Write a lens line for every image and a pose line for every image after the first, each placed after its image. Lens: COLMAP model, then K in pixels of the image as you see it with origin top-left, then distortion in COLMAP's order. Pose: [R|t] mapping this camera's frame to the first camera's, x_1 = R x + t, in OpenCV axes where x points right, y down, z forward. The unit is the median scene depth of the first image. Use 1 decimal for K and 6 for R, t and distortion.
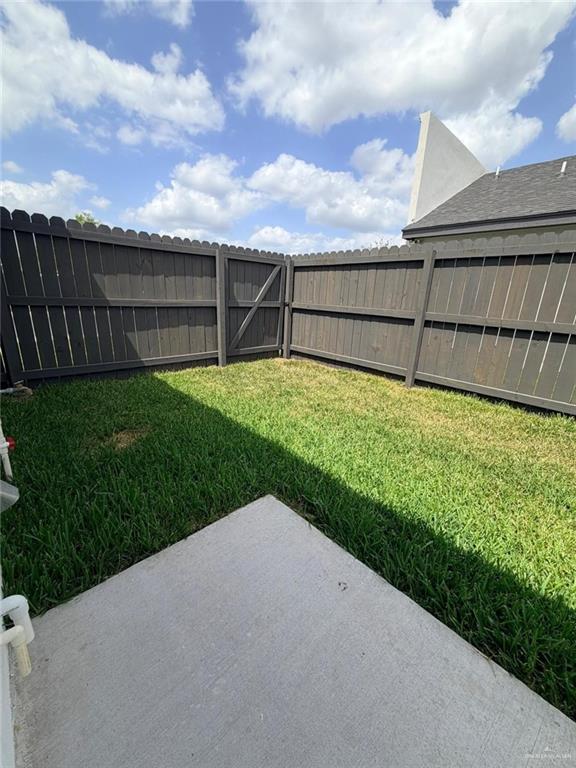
lens RADIAL K [[305.9, 0, 288.0], [0, 305.9, 384.0], [0, 0, 1]] dist [0.001675, 0.000065]
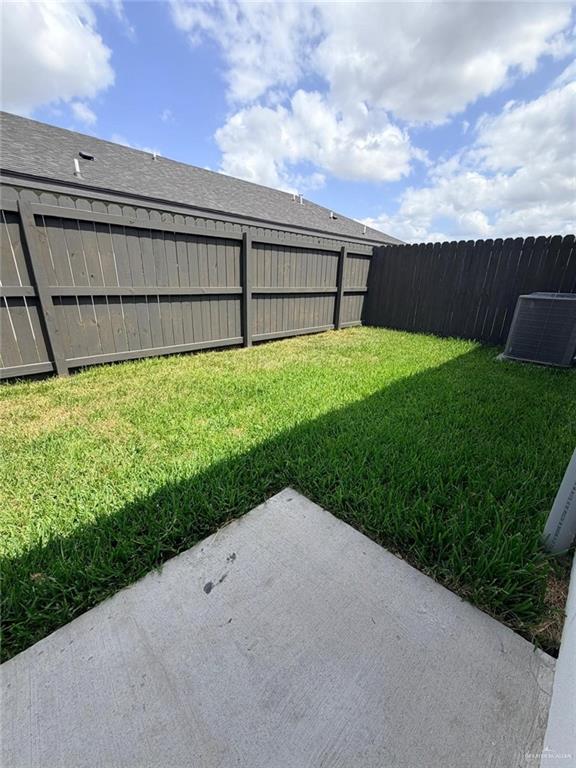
lens RADIAL K [[305.9, 0, 288.0], [0, 305.9, 384.0], [0, 0, 1]] dist [0.001675, 0.000065]
pose [[-0.019236, -0.373812, 0.927305, -0.819386], [0.251075, 0.895950, 0.366381, -0.287147], [-0.967776, 0.239871, 0.076621, 0.820273]]
